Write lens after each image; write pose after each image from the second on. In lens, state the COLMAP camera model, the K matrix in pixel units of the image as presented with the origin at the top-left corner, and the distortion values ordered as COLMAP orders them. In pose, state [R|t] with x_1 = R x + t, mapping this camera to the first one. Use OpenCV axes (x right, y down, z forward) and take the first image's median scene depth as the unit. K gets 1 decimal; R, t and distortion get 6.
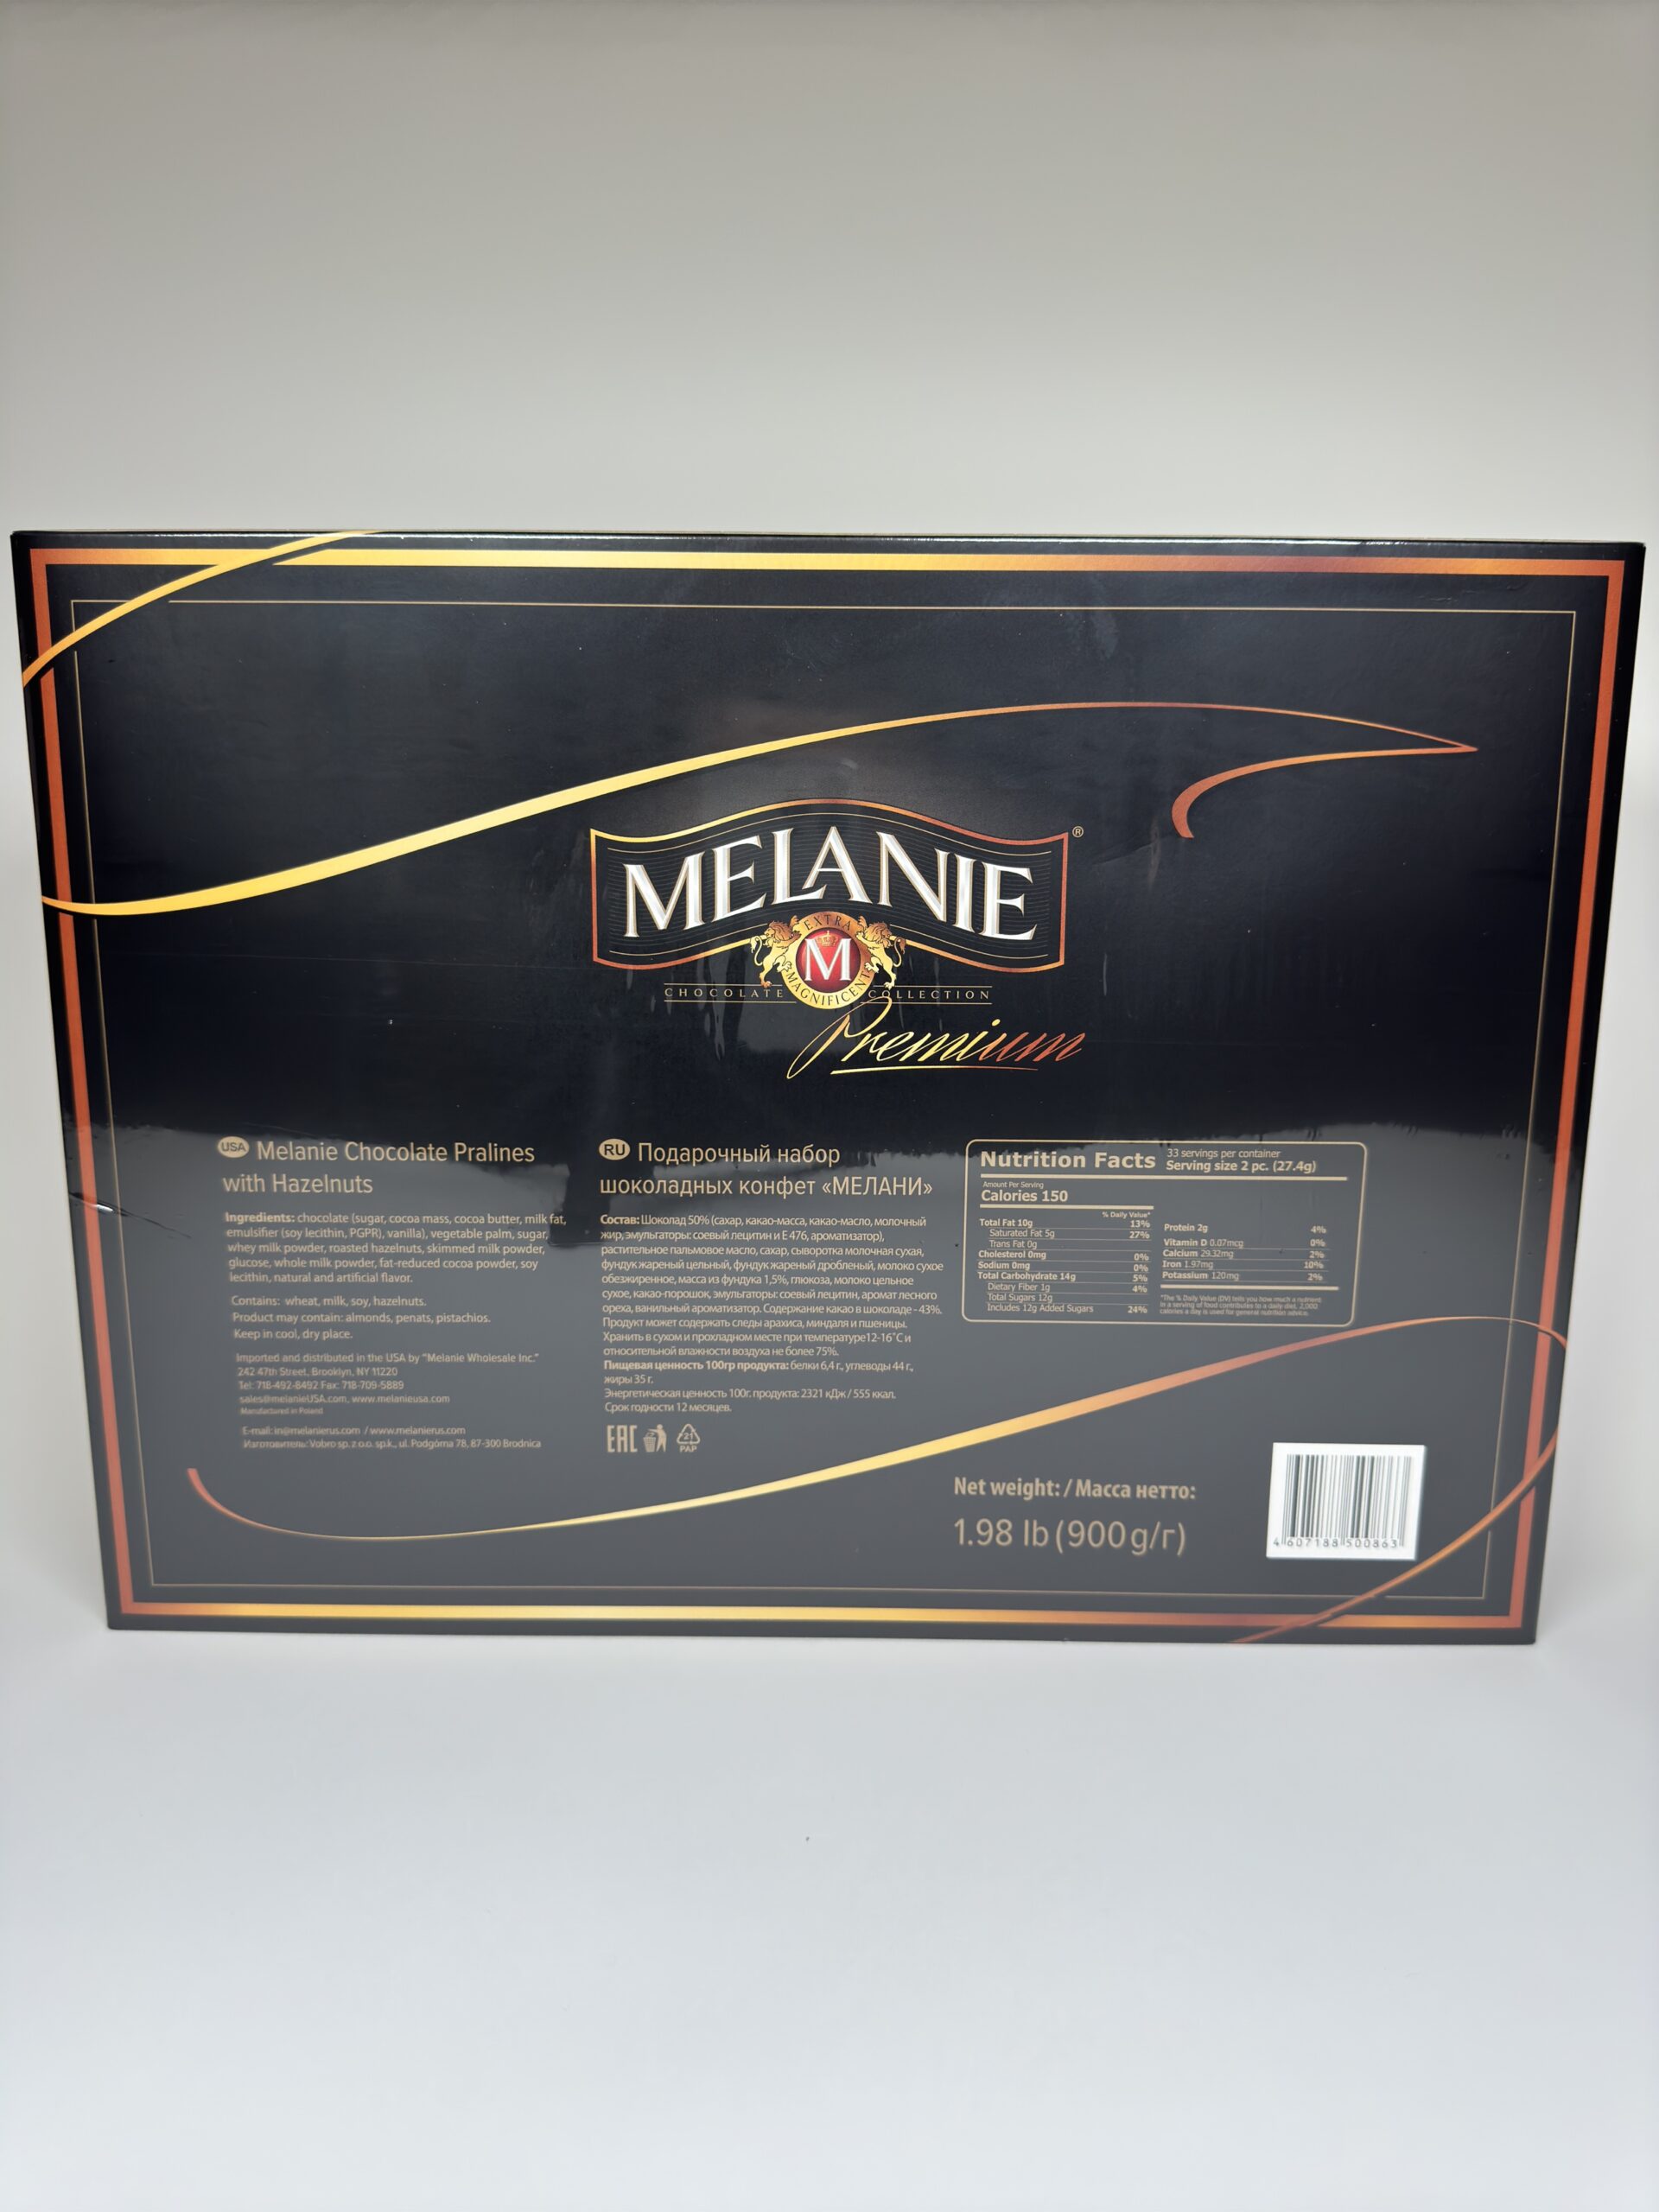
lens RADIAL K [[1635.1, 0, 829.5], [0, 1635.1, 1106.0], [0, 0, 1]] dist [0.044784, -0.001701]
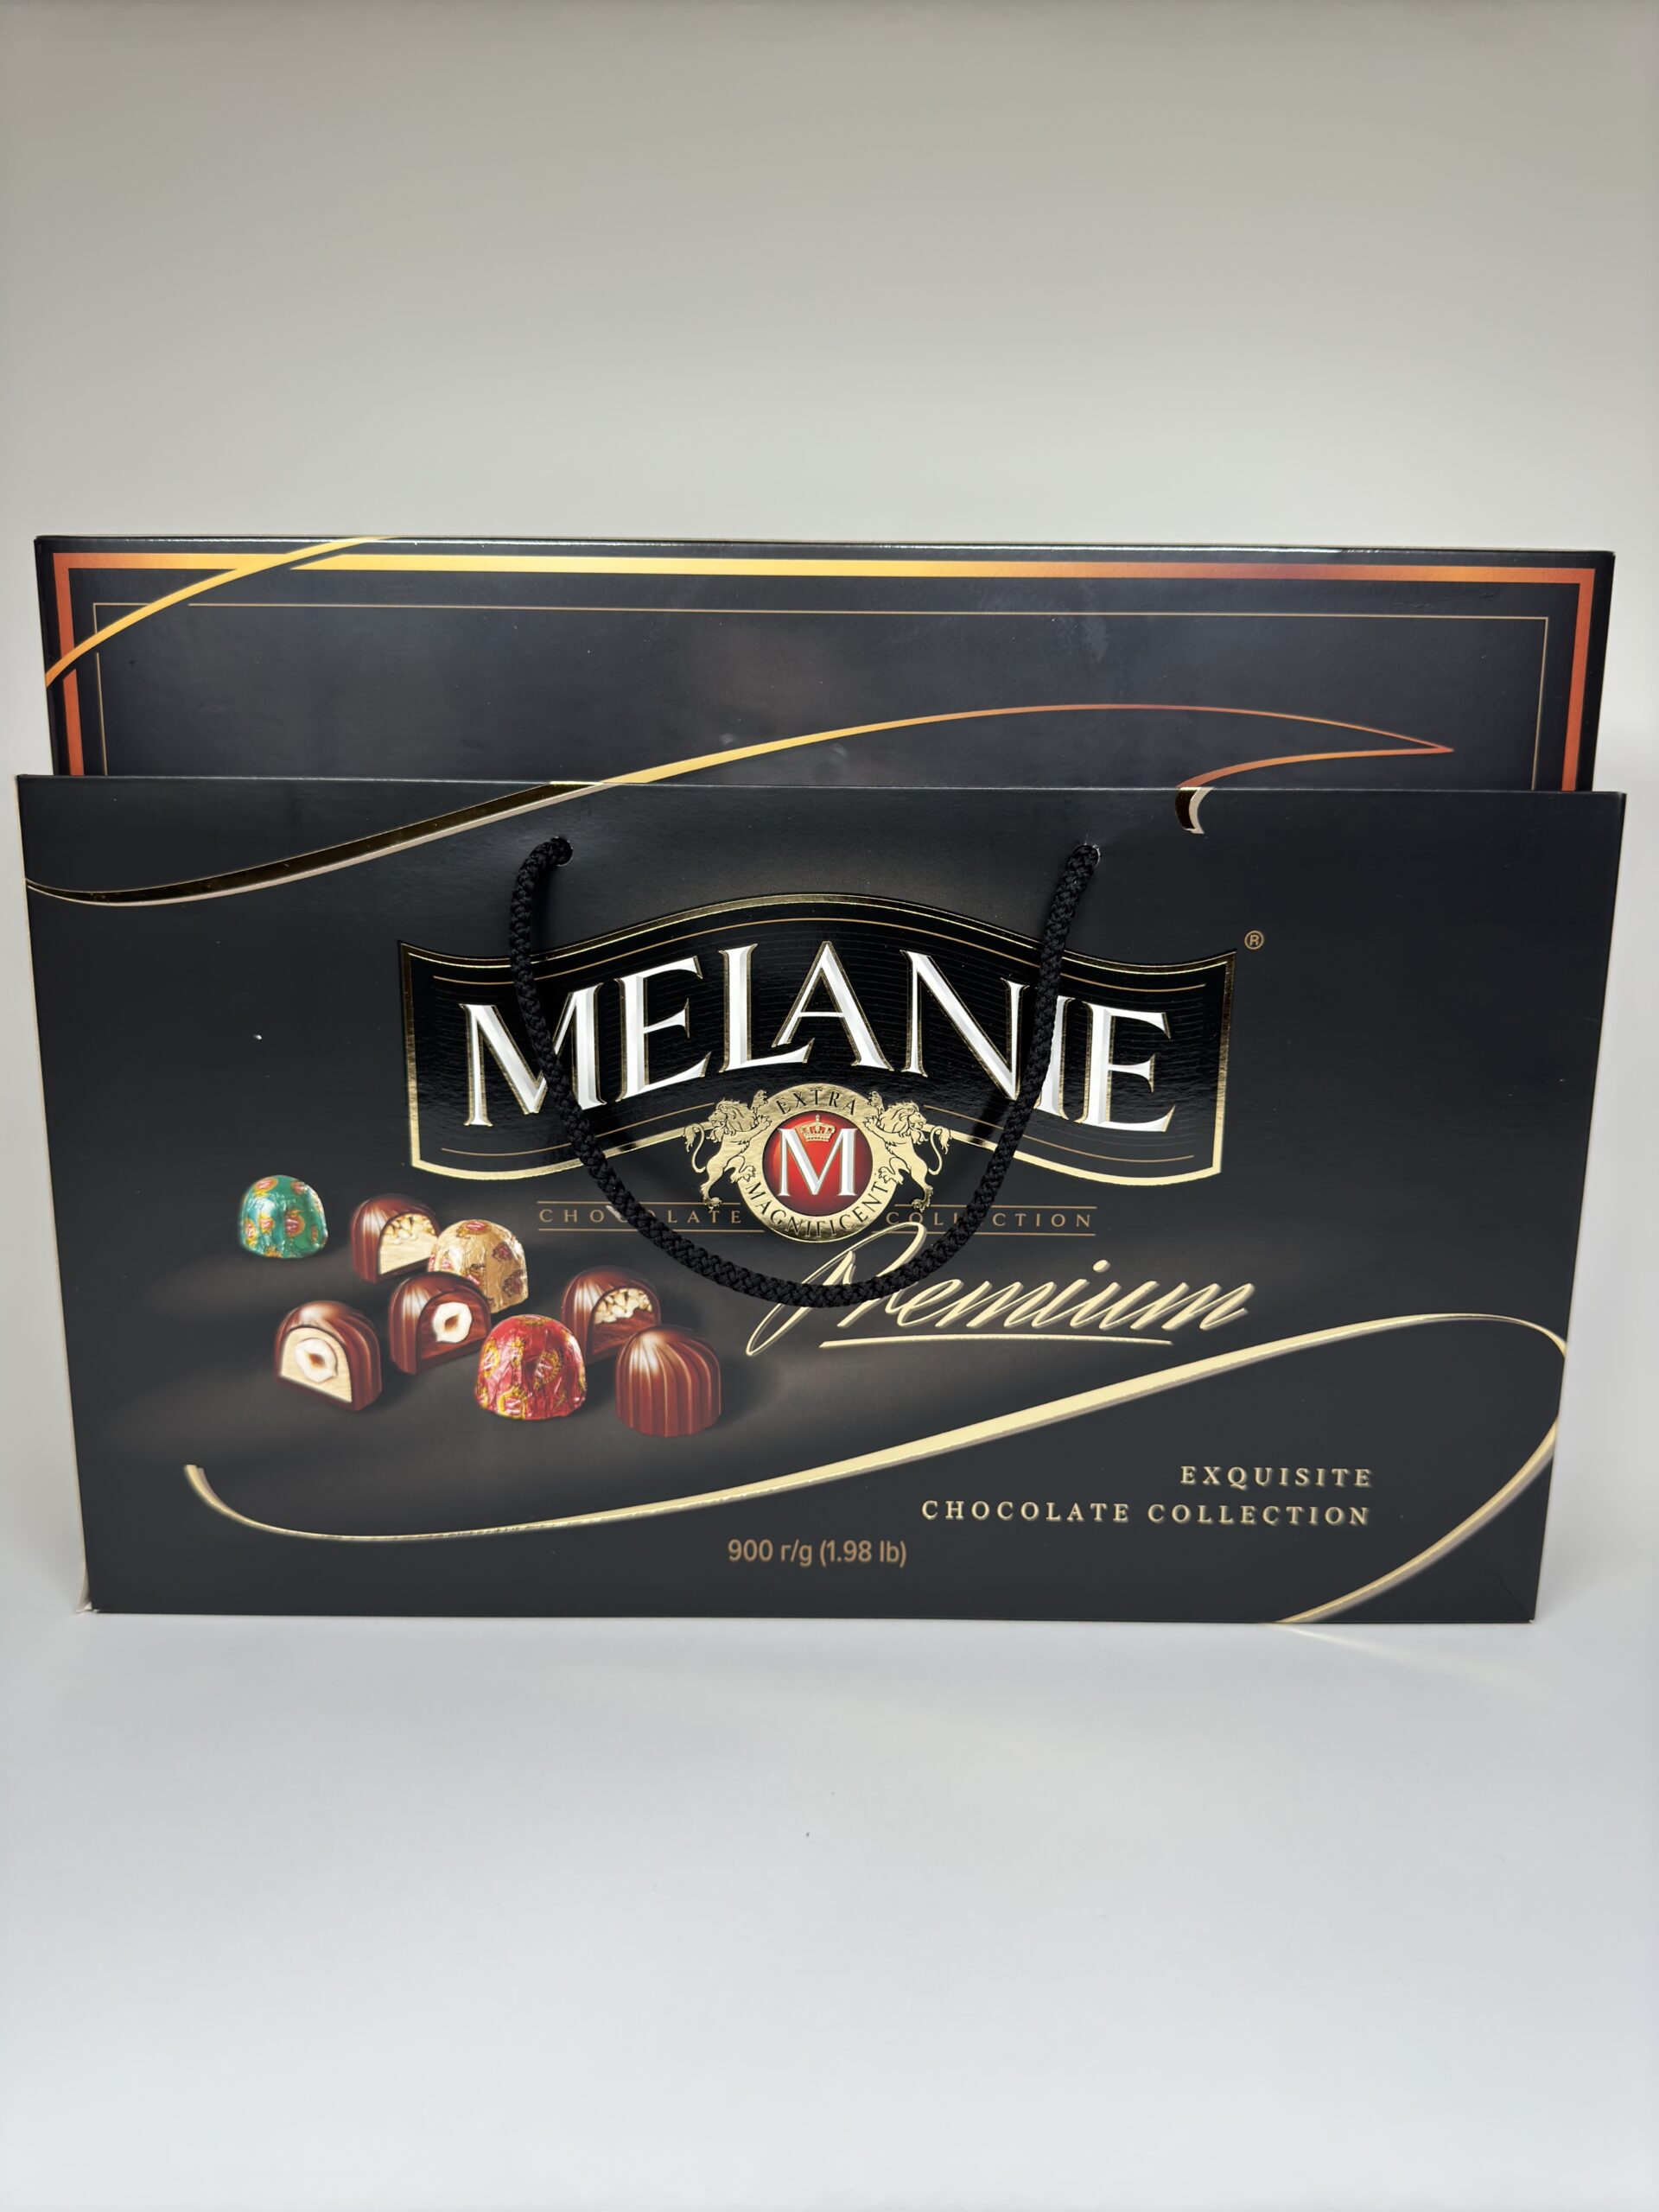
lens RADIAL K [[1635.1, 0, 829.5], [0, 1635.1, 1106.0], [0, 0, 1]] dist [0.044784, -0.001701]
pose [[0.999996, 0.002437, 0.001205, 0.002810], [-0.002435, 0.999996, -0.001348, -0.109429], [-0.001208, 0.001345, 0.999998, 0.415338]]
